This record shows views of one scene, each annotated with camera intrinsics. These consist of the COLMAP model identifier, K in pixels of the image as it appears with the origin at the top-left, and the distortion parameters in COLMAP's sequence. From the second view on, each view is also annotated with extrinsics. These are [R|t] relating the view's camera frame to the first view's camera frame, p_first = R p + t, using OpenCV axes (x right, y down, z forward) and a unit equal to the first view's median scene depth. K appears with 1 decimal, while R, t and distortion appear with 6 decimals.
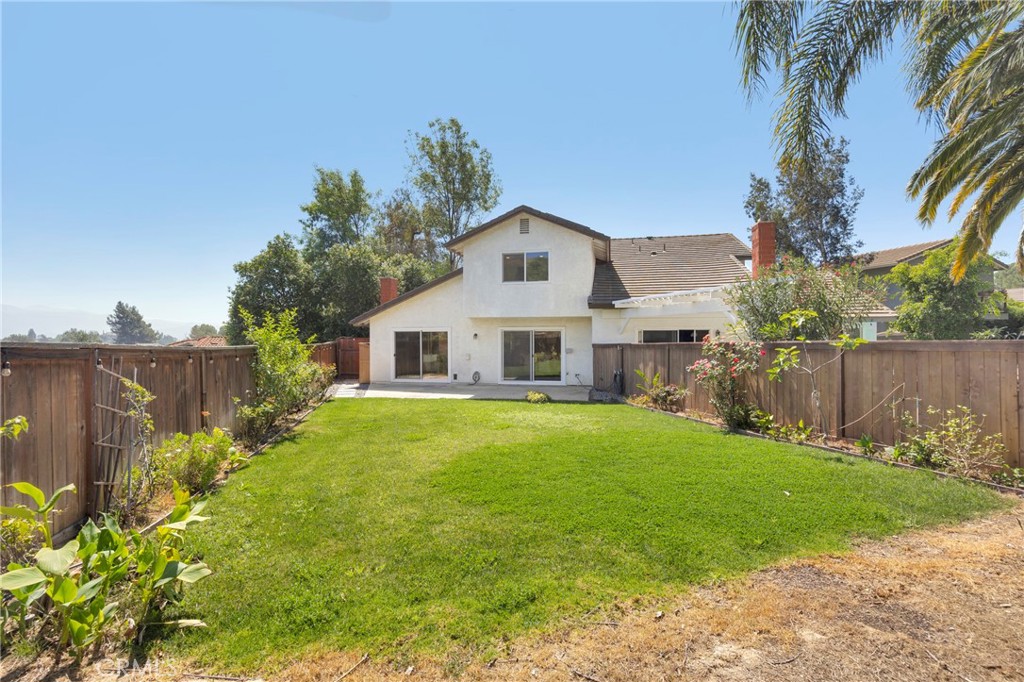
lens RADIAL K [[468.9, 0, 513.5], [0, 468.9, 338.5], [0, 0, 1]] dist [-0.001294, -0.000014]
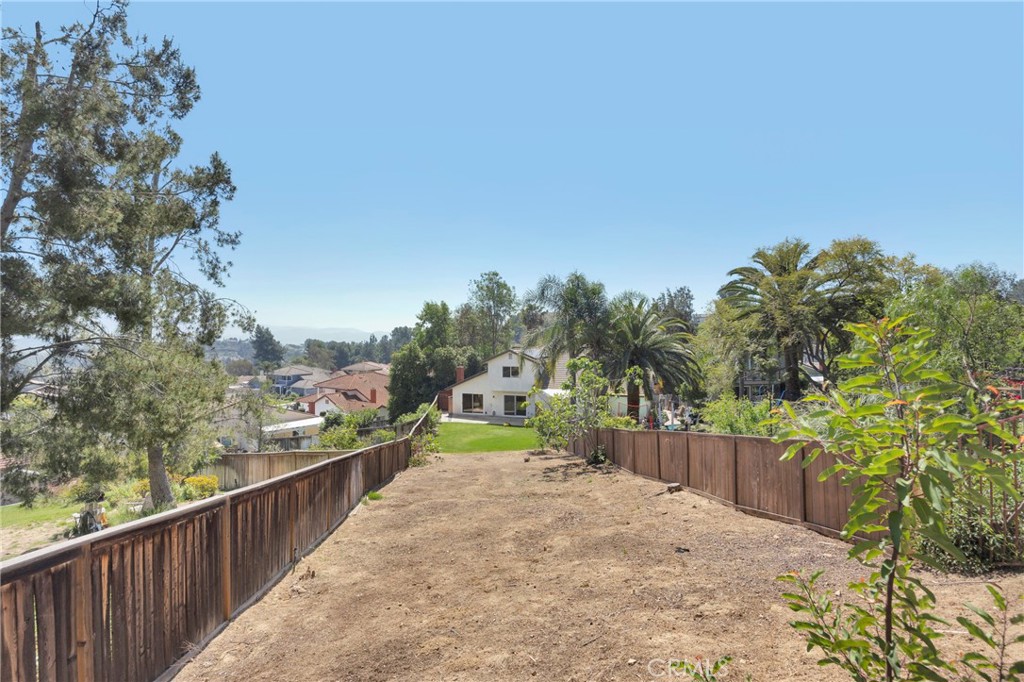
lens RADIAL K [[468.9, 0, 509.8], [0, 468.9, 342.2], [0, 0, 1]] dist [-0.001294, -0.000014]
pose [[0.987151, -0.002869, -0.159764, 0.392855], [0.003472, 0.999988, 0.003496, -0.293382], [0.159752, -0.004006, 0.987149, -1.412517]]
